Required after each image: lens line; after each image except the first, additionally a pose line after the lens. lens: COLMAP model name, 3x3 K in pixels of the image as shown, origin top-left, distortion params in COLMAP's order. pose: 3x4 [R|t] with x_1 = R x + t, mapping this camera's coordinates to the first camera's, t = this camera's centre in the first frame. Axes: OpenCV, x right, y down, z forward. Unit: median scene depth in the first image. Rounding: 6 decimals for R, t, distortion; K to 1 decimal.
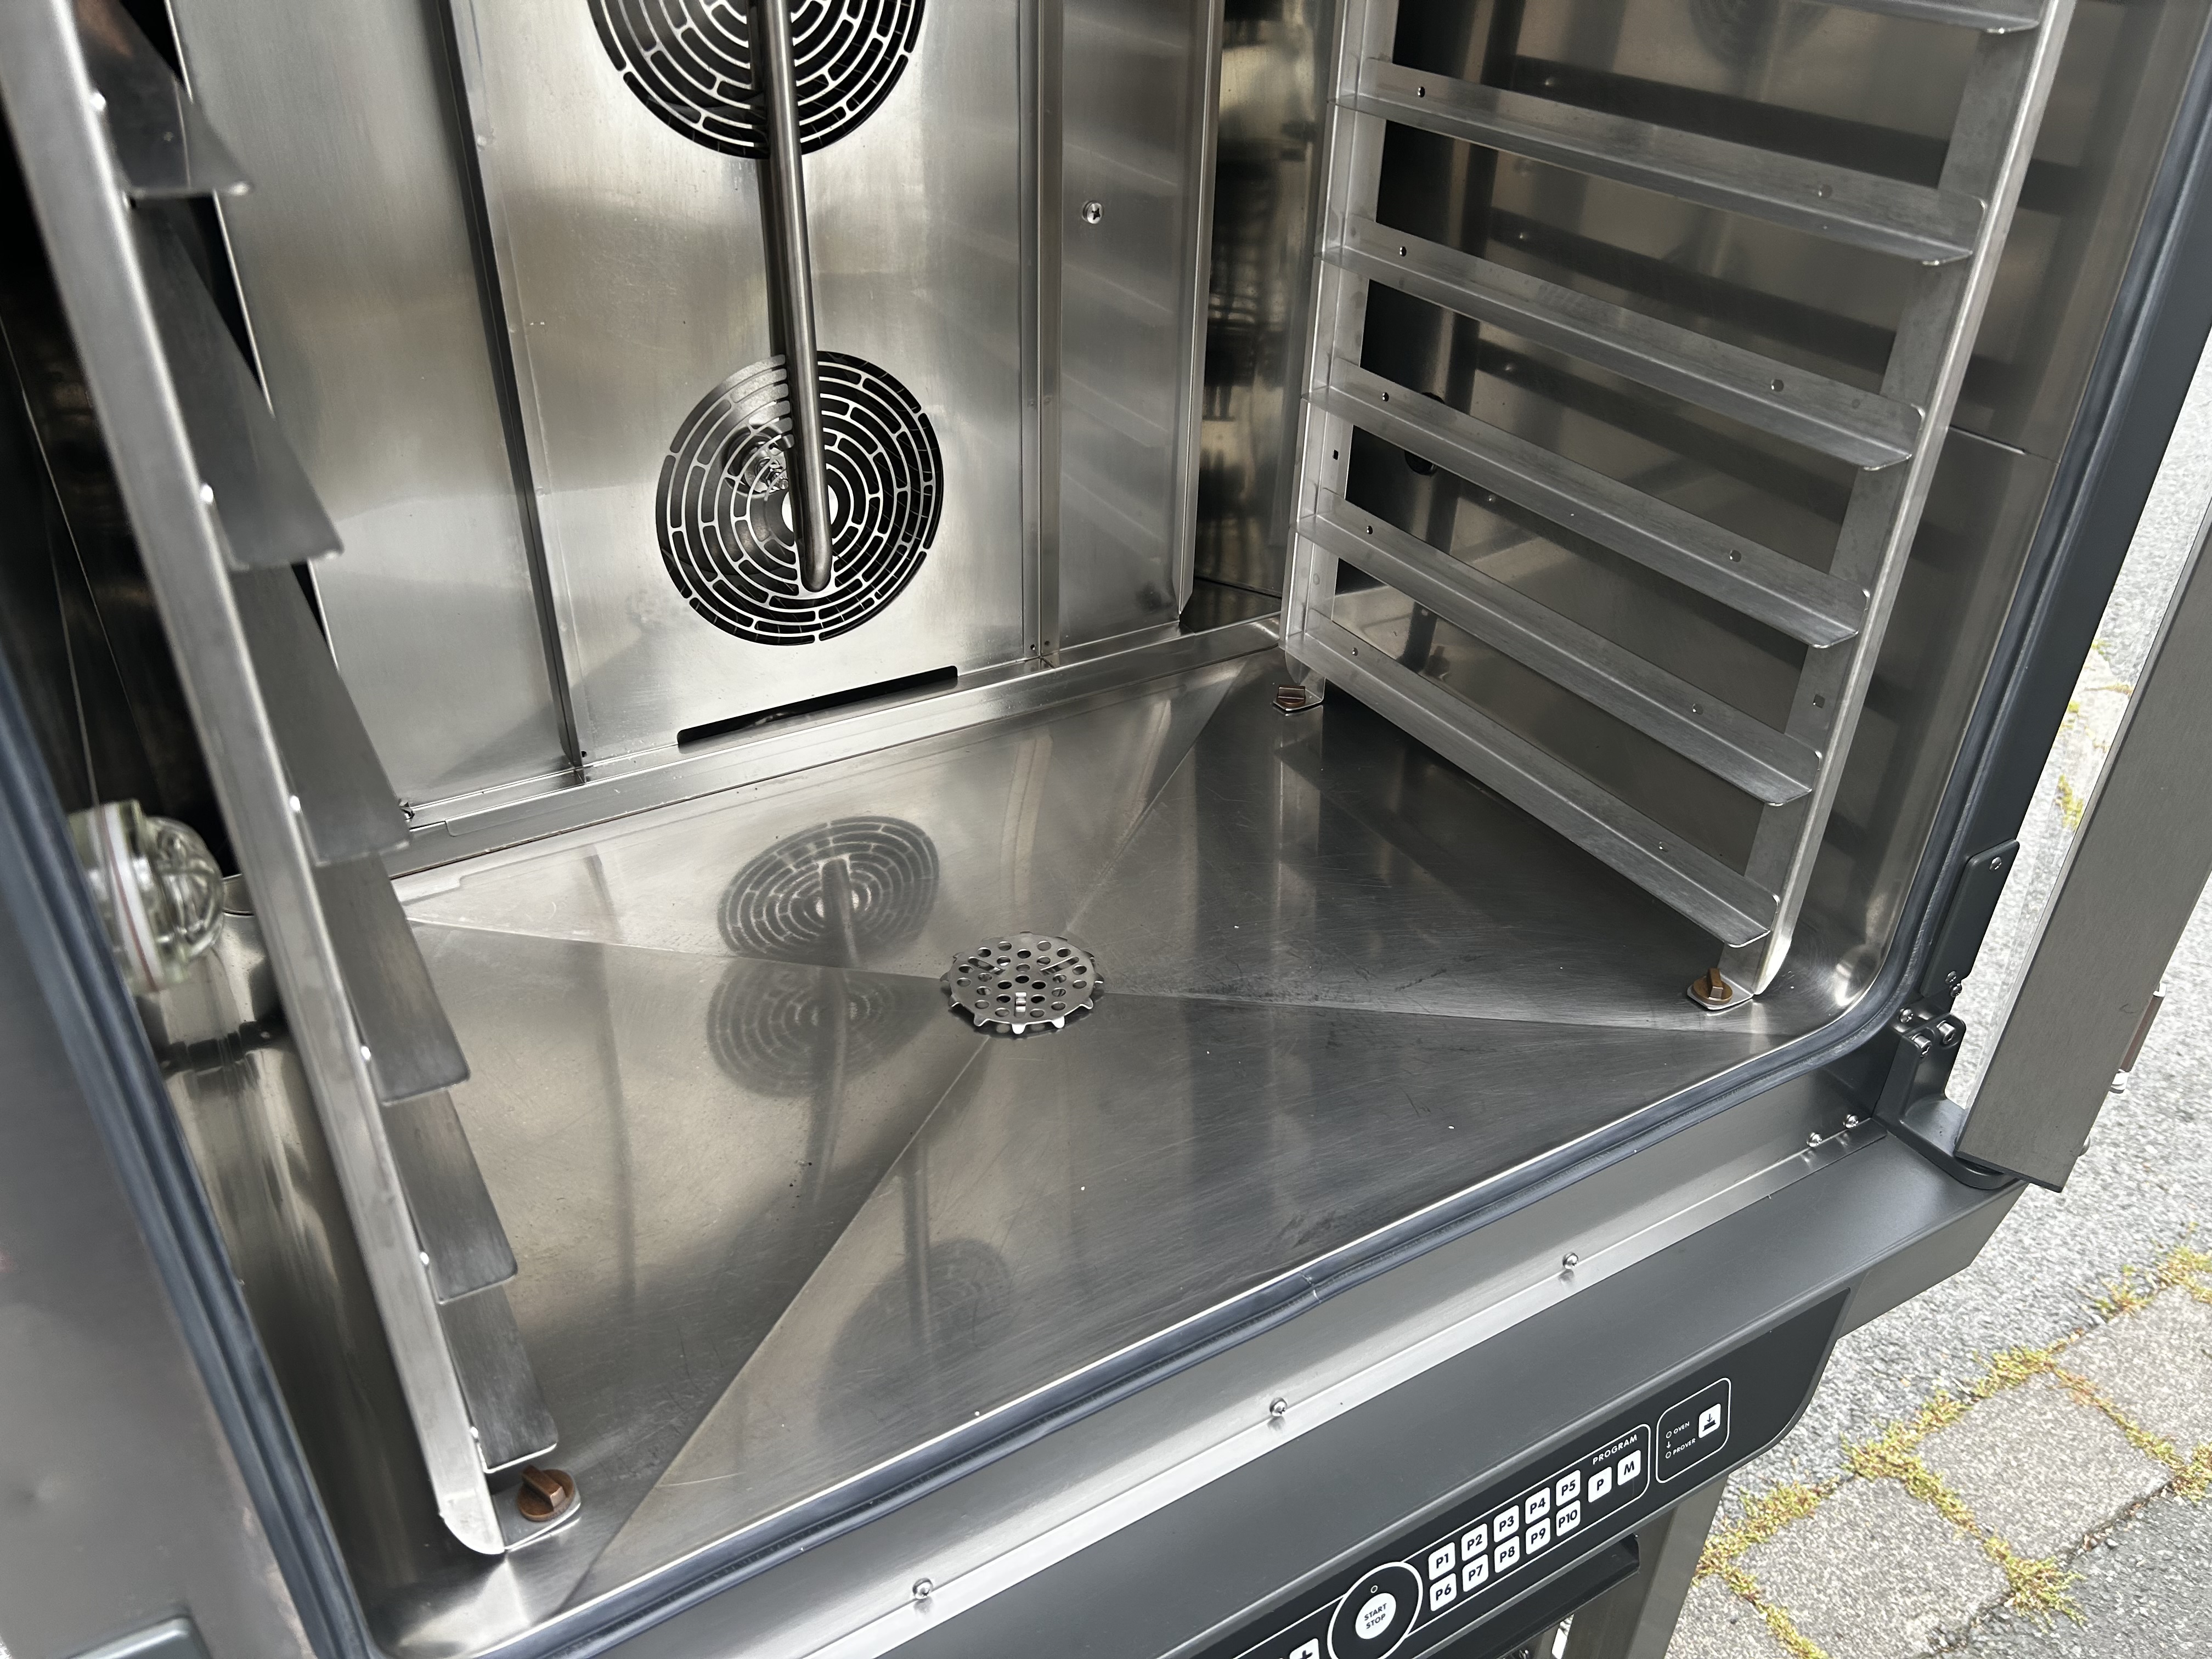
lens RADIAL K [[1665.6, 0, 1089.6], [0, 1665.6, 839.3], [0, 0, 1]] dist [0.057630, -0.064198]
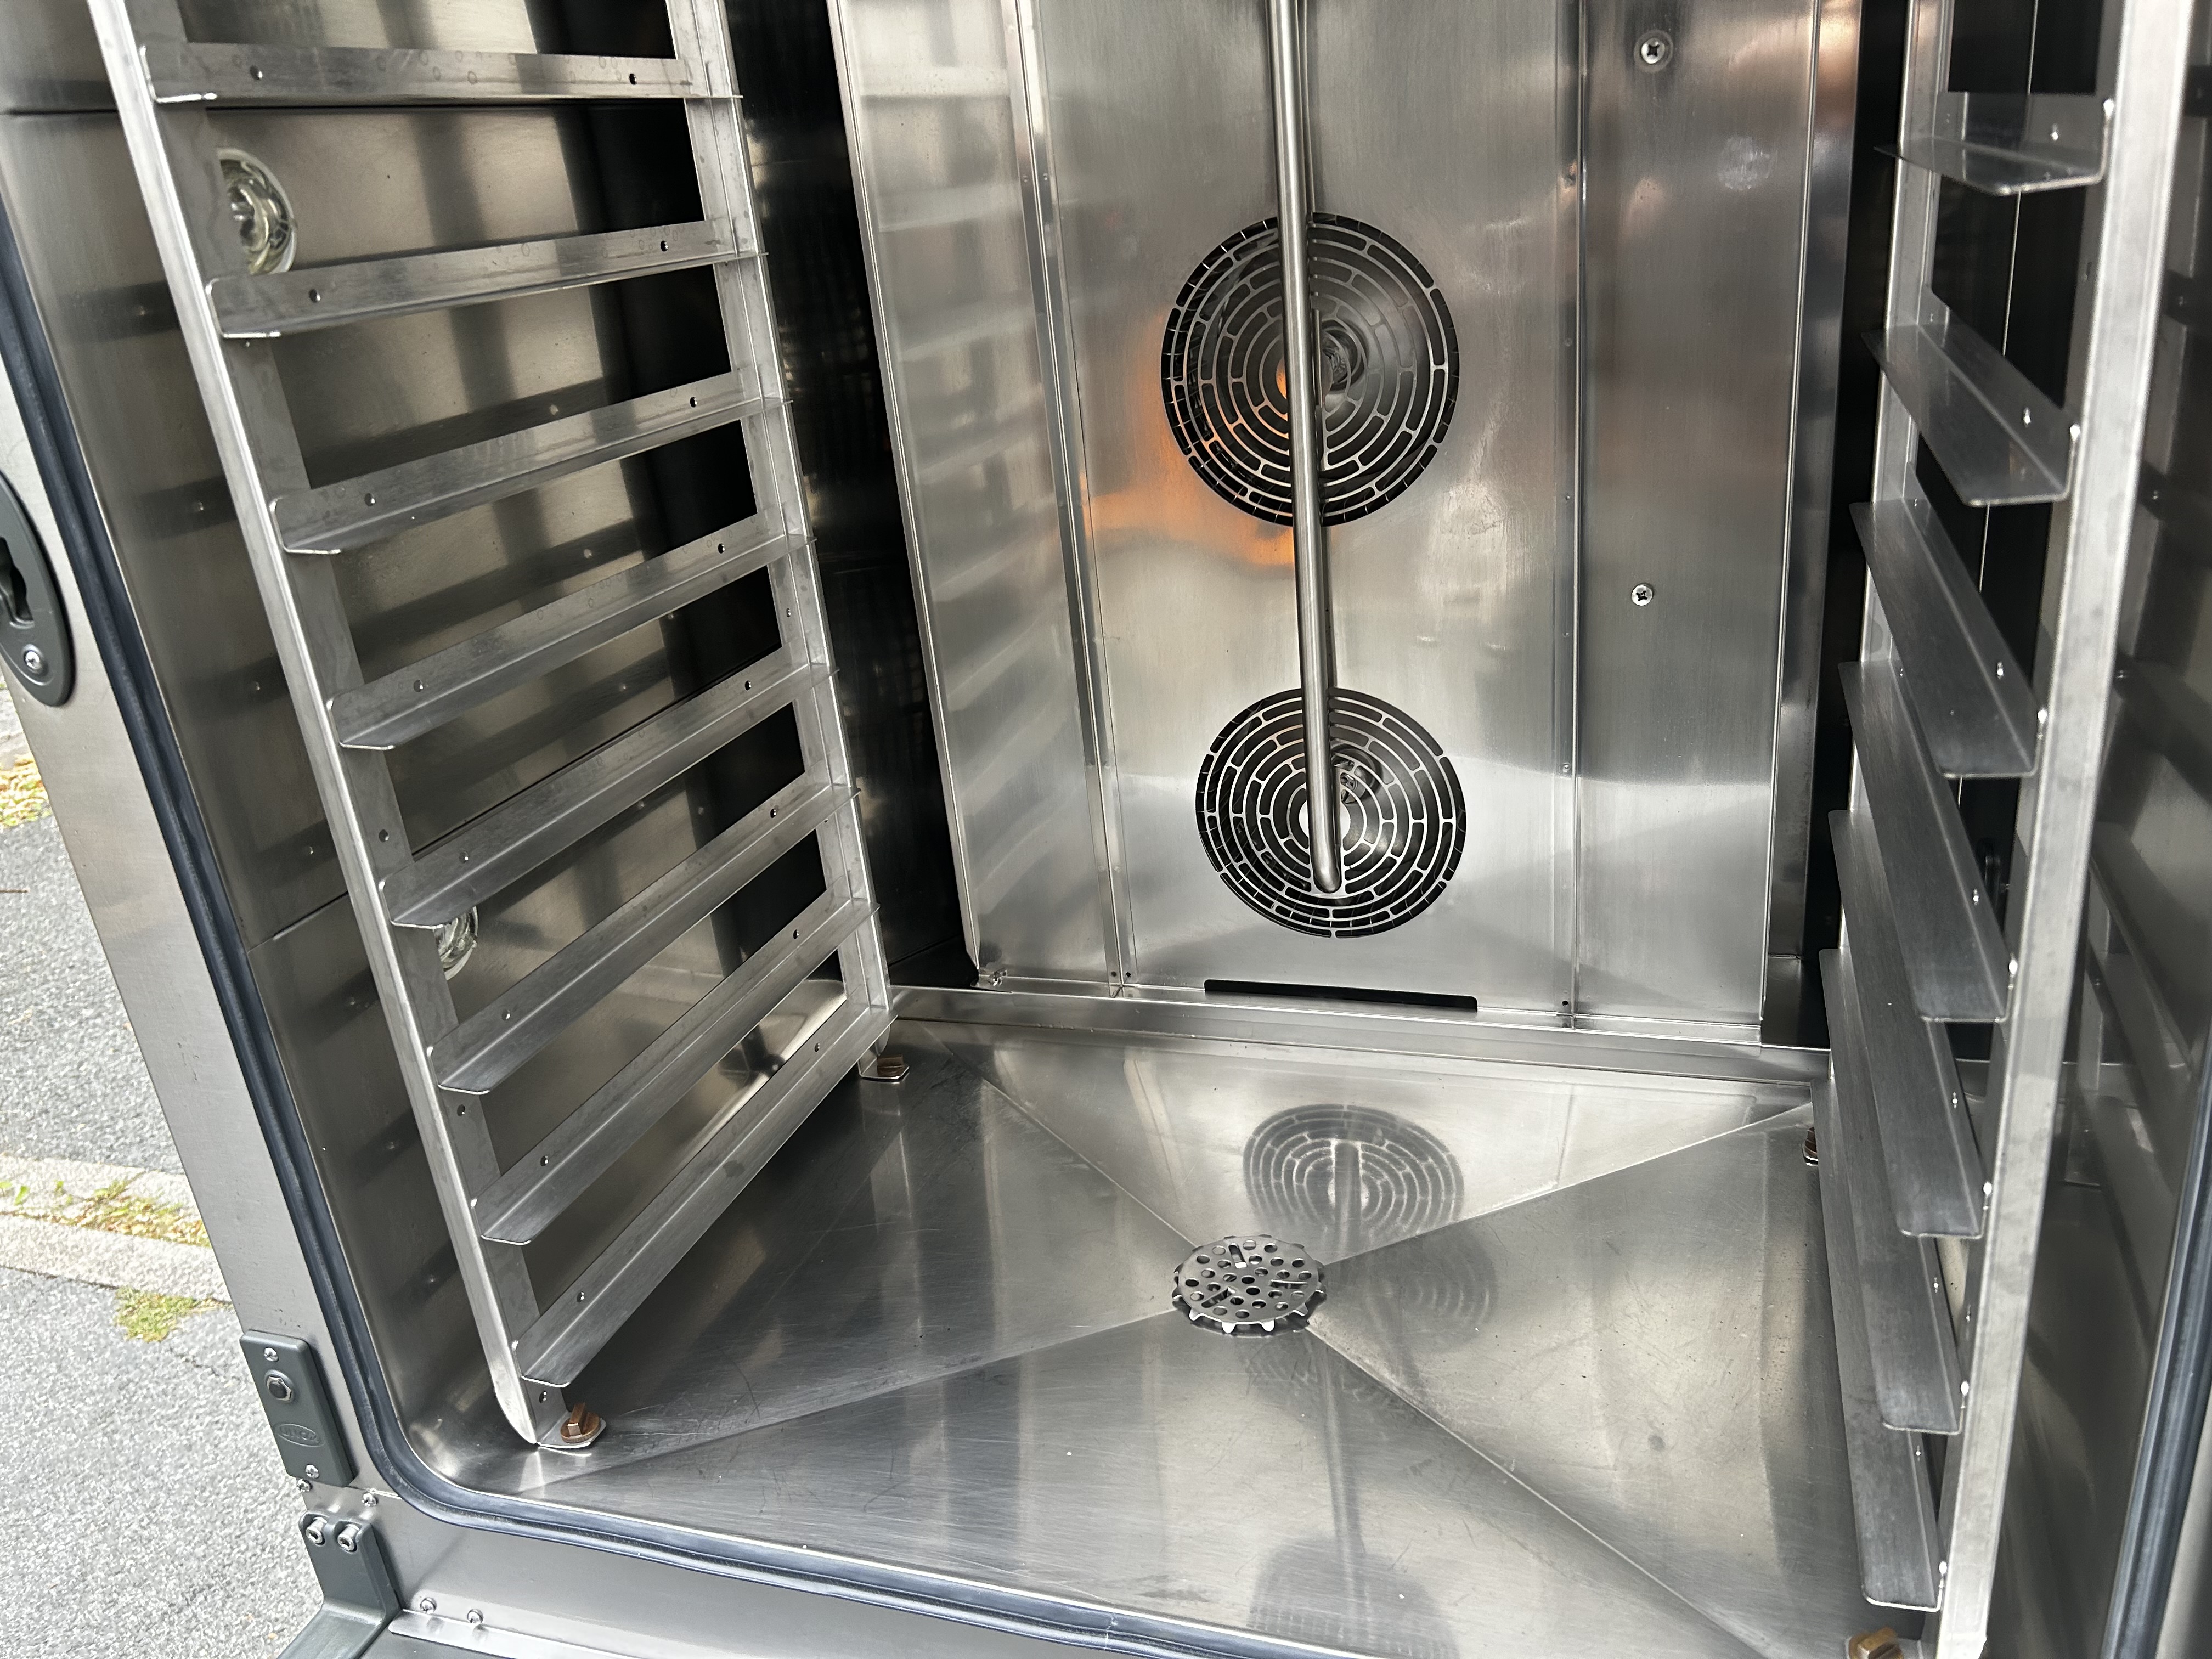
lens RADIAL K [[1665.6, 0, 1116.8], [0, 1665.6, 866.2], [0, 0, 1]] dist [0.057630, -0.064198]
pose [[0.655616, 0.218285, -0.722855, 0.568206], [-0.318310, 0.947983, -0.002433, -0.124713], [0.684724, 0.231688, 0.690995, 0.146668]]
